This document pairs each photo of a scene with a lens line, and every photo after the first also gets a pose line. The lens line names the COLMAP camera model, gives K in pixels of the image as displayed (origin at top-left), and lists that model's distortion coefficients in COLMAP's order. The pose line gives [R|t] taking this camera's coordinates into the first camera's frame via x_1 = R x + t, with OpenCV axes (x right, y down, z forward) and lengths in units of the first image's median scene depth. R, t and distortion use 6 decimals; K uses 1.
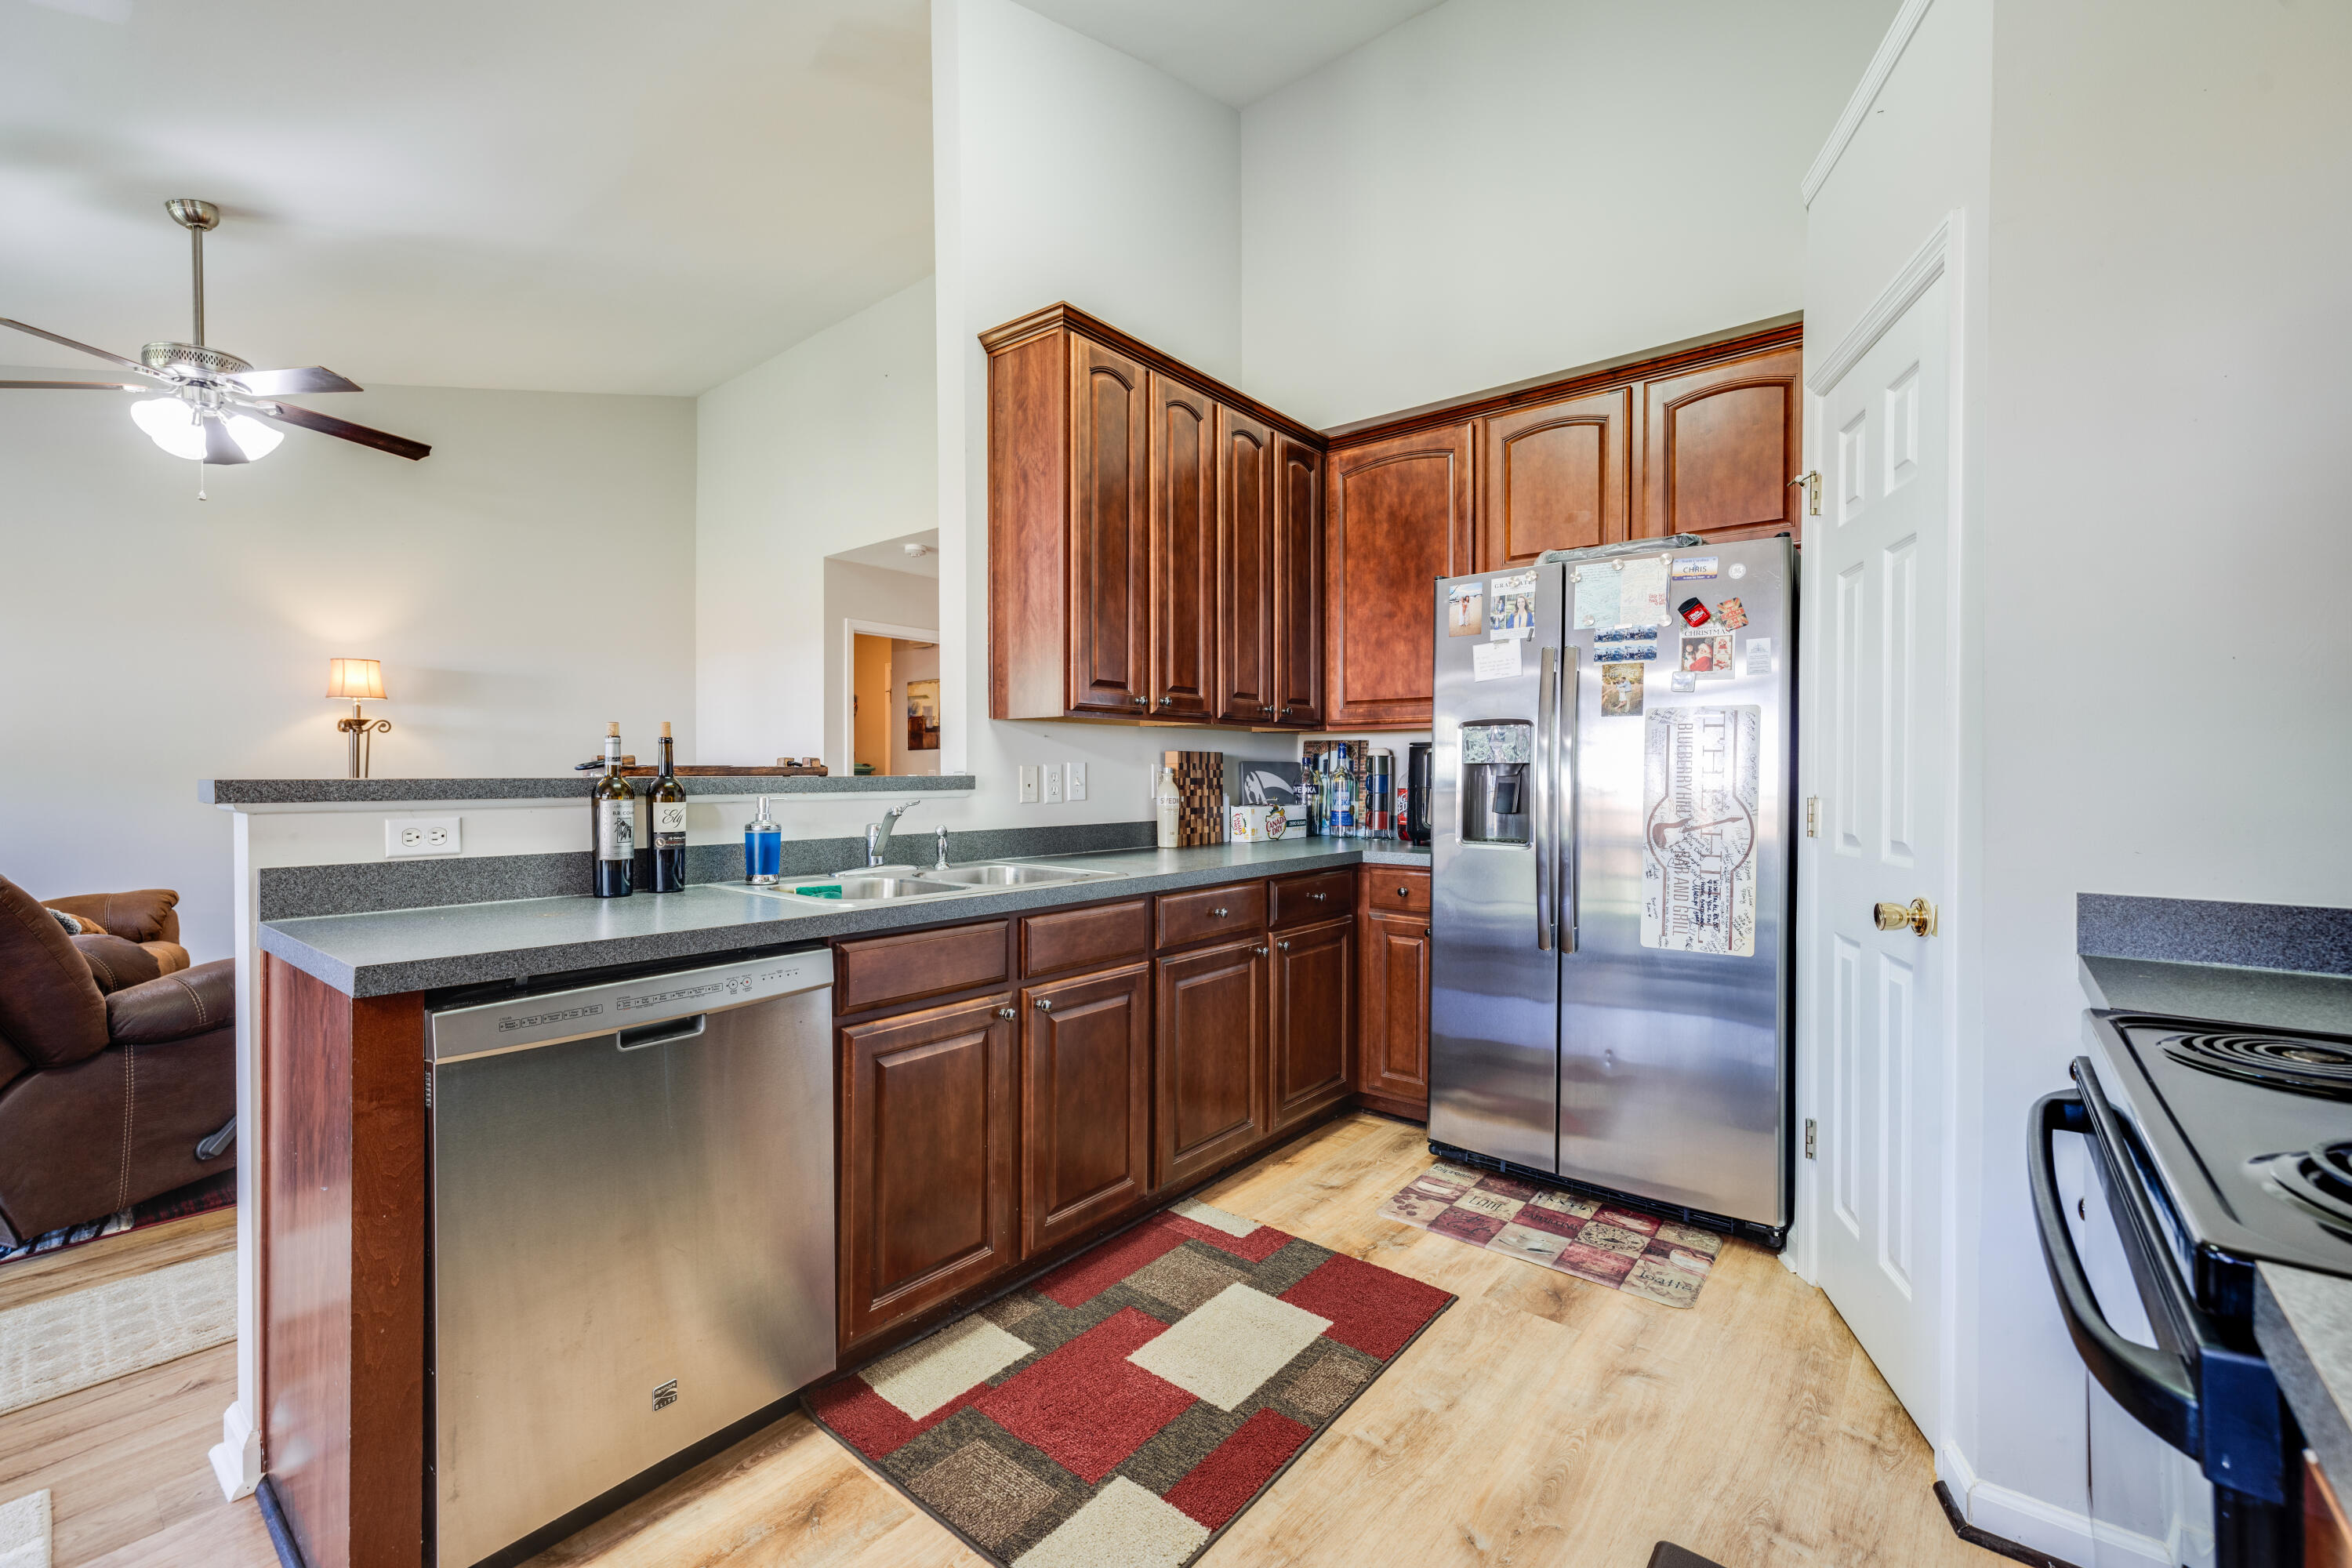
lens RADIAL K [[985.1, 0, 1150.0], [0, 985.1, 779.8], [0, 0, 1]] dist [0.010459, 0.000167]
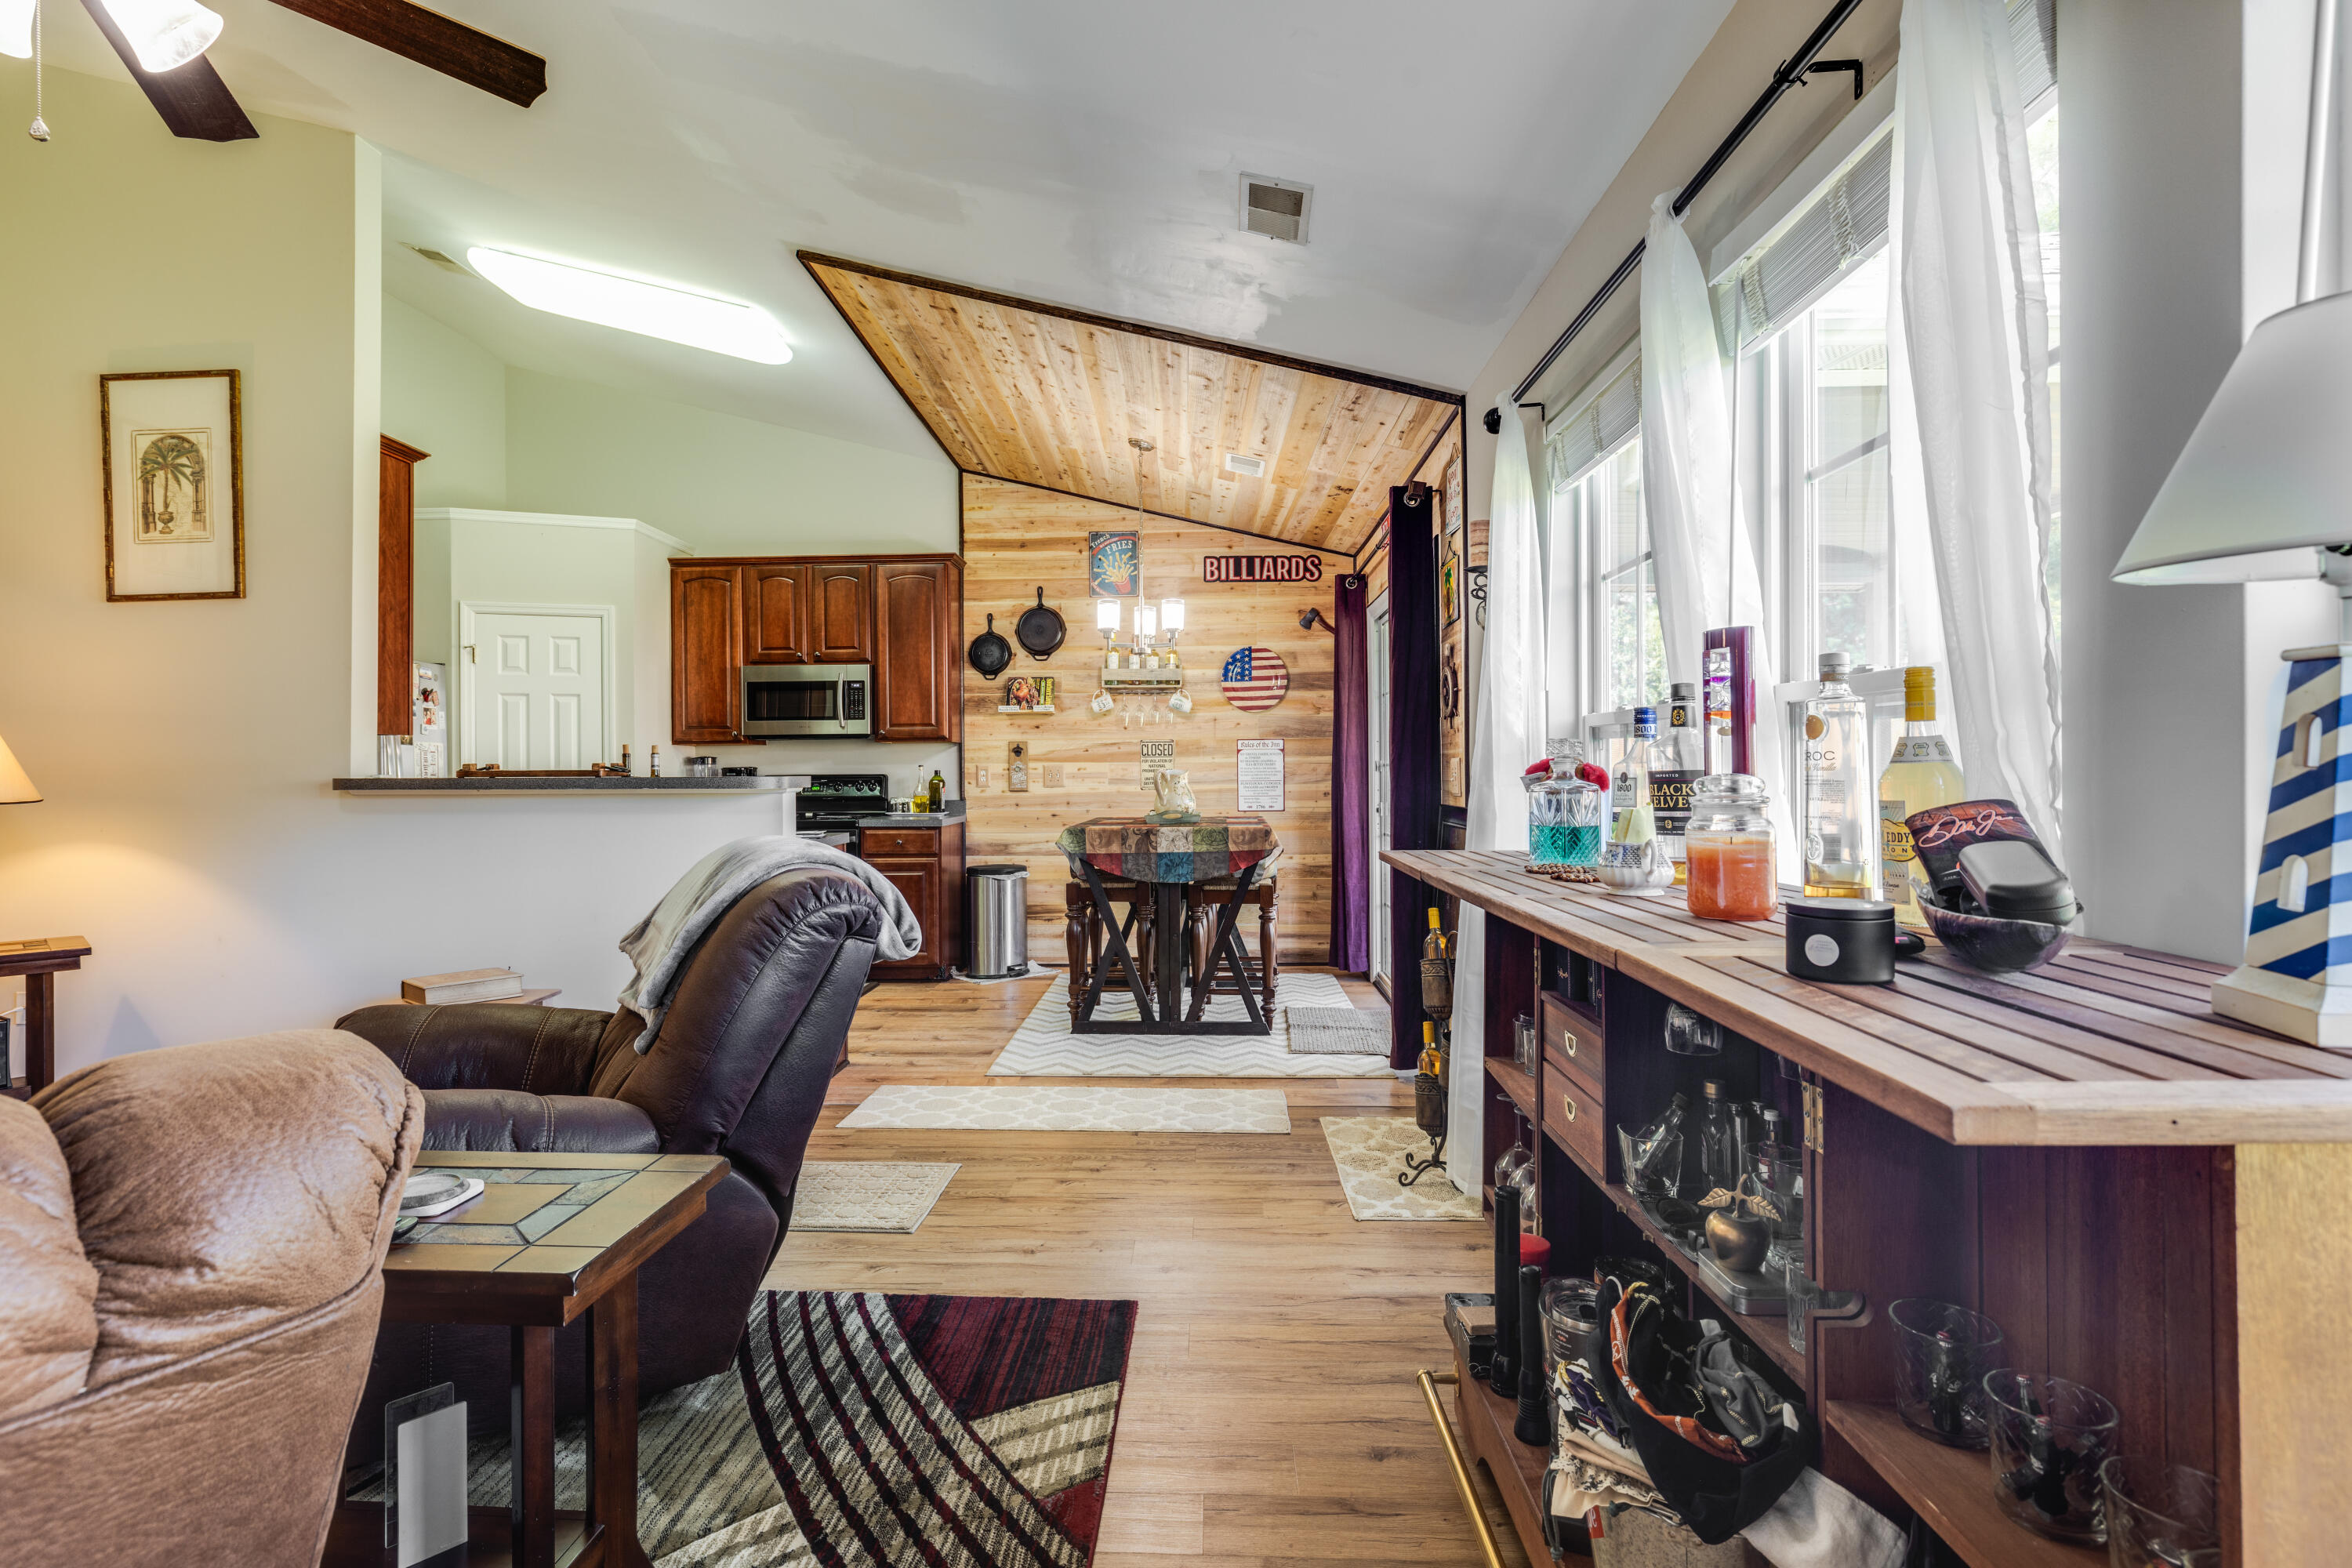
lens RADIAL K [[1141.4, 0, 1168.5], [0, 1141.4, 768.2], [0, 0, 1]] dist [-0.001453, -0.000441]
pose [[-0.613328, 0.003984, 0.789818, -2.047165], [0.011414, 0.999928, 0.003819, -0.011757], [-0.789746, 0.011357, -0.613329, 1.143573]]
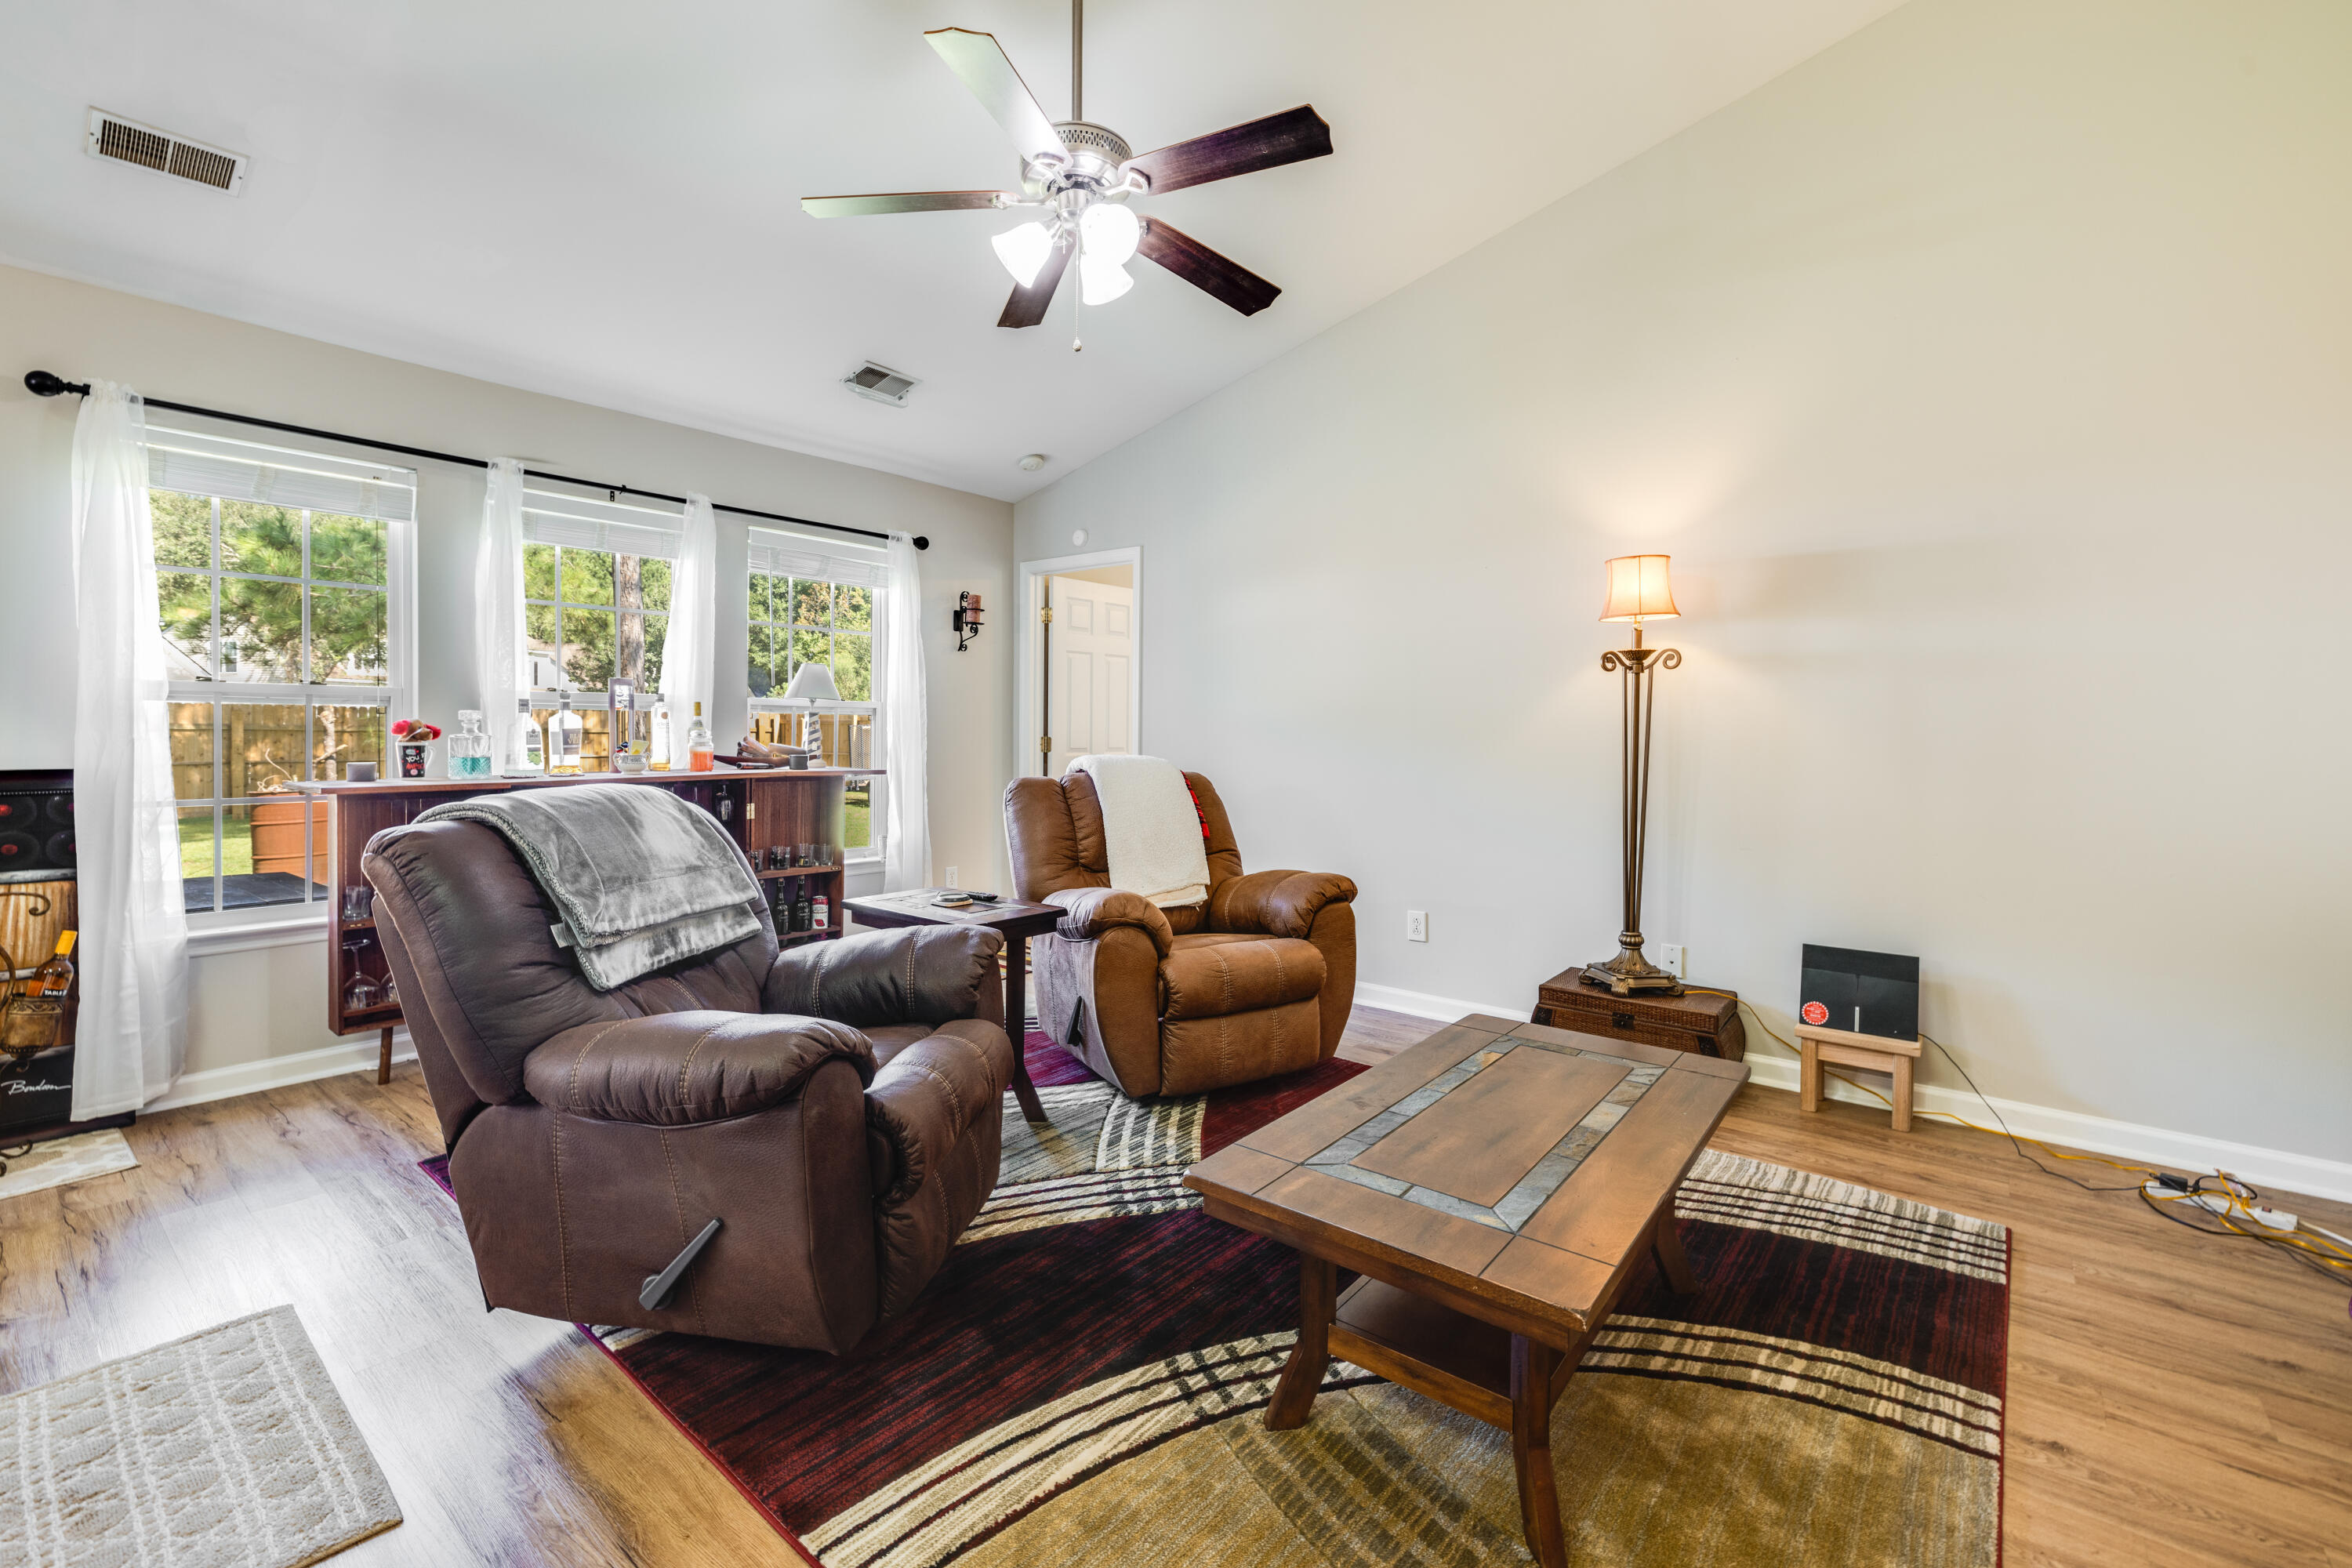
lens RADIAL K [[1011.4, 0, 1145.6], [0, 1011.4, 739.3], [0, 0, 1]] dist [-0.001054, -0.000201]
pose [[0.008250, 0.006720, -0.999943, -0.272173], [-0.011887, 0.999907, 0.006622, -0.007260], [0.999895, 0.011832, 0.008329, 1.307783]]
